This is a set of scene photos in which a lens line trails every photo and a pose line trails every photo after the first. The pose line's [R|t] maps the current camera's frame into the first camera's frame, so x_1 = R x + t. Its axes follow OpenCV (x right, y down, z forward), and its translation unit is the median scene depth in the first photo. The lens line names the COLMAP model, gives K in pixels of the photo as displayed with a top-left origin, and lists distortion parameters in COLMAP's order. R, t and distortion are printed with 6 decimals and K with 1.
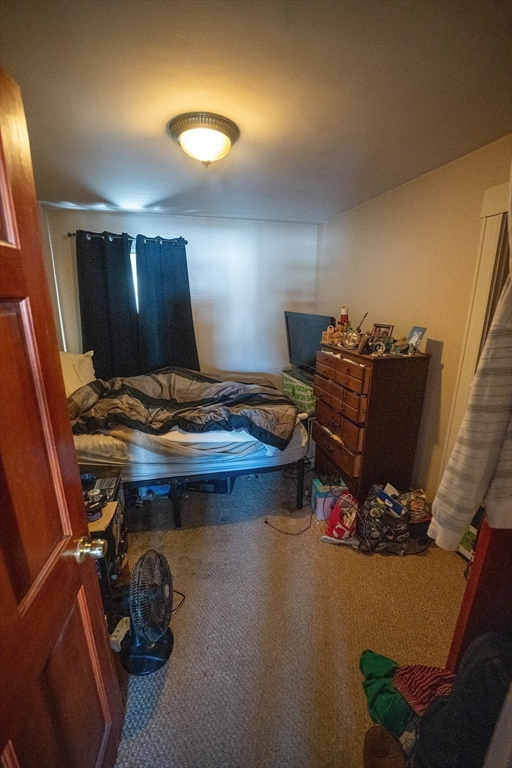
lens RADIAL K [[310.9, 0, 256.0], [0, 310.9, 384.0], [0, 0, 1]] dist [-0.032805, 0.004654]
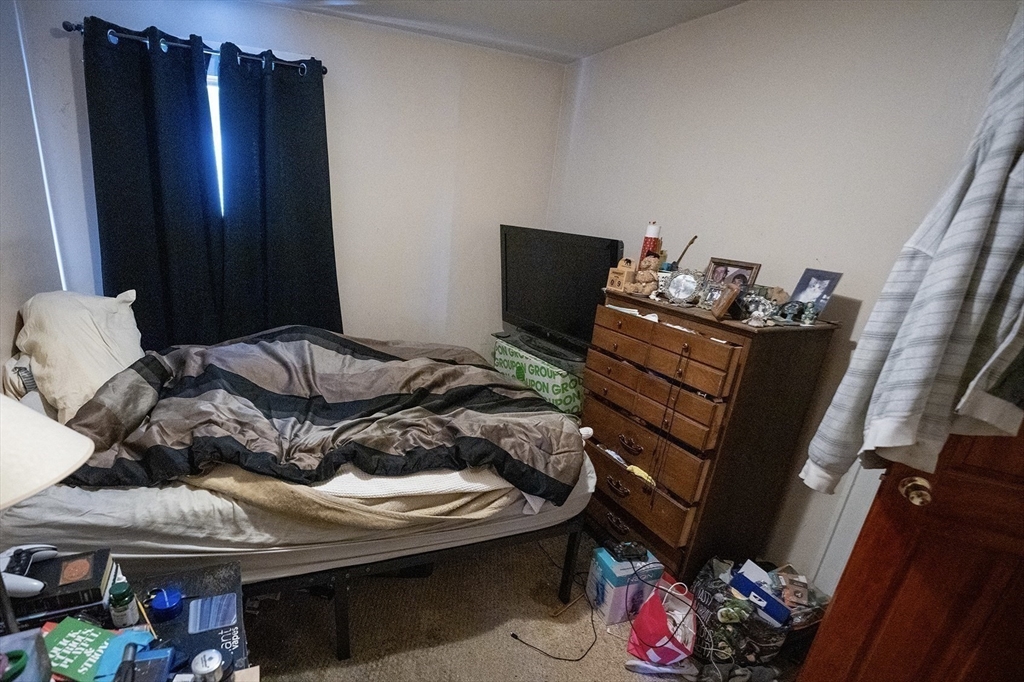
lens RADIAL K [[481.0, 0, 431.3], [0, 481.0, 381.6], [0, 0, 1]] dist [-0.027828, 0.000699]
pose [[0.989962, 0.005143, 0.141241, -0.215554], [-0.017415, 0.996161, 0.085788, -0.046674], [-0.140258, -0.087387, 0.986251, 0.250947]]
